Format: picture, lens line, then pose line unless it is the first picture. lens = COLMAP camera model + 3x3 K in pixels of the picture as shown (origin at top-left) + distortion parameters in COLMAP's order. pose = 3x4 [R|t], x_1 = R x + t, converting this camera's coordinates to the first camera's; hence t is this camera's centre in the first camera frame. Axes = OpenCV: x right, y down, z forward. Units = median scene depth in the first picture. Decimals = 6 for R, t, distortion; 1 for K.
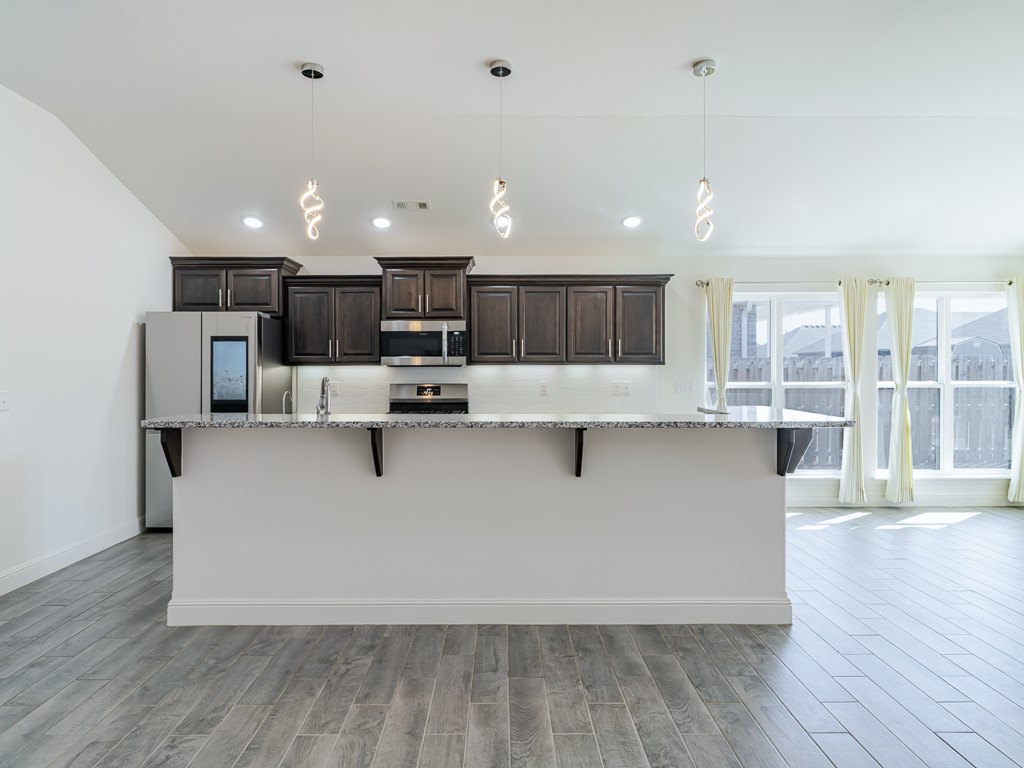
lens RADIAL K [[593.1, 0, 506.9], [0, 593.1, 367.4], [0, 0, 1]] dist [0.000054, -0.000815]
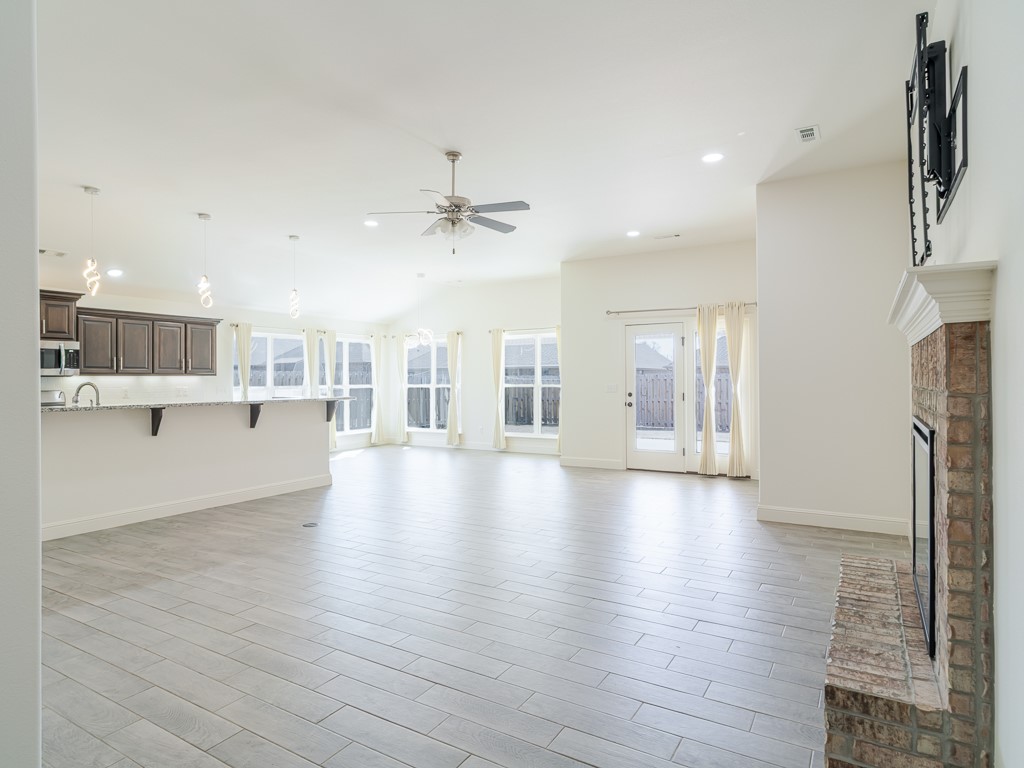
lens RADIAL K [[592.0, 0, 512.0], [0, 592.0, 384.0], [0, 0, 1]] dist [-0.004847, 0.000124]
pose [[0.519511, -0.008699, 0.854419, -0.650860], [0.005955, 0.999961, 0.006560, 0.011546], [-0.854443, 0.001680, 0.519543, -0.479338]]
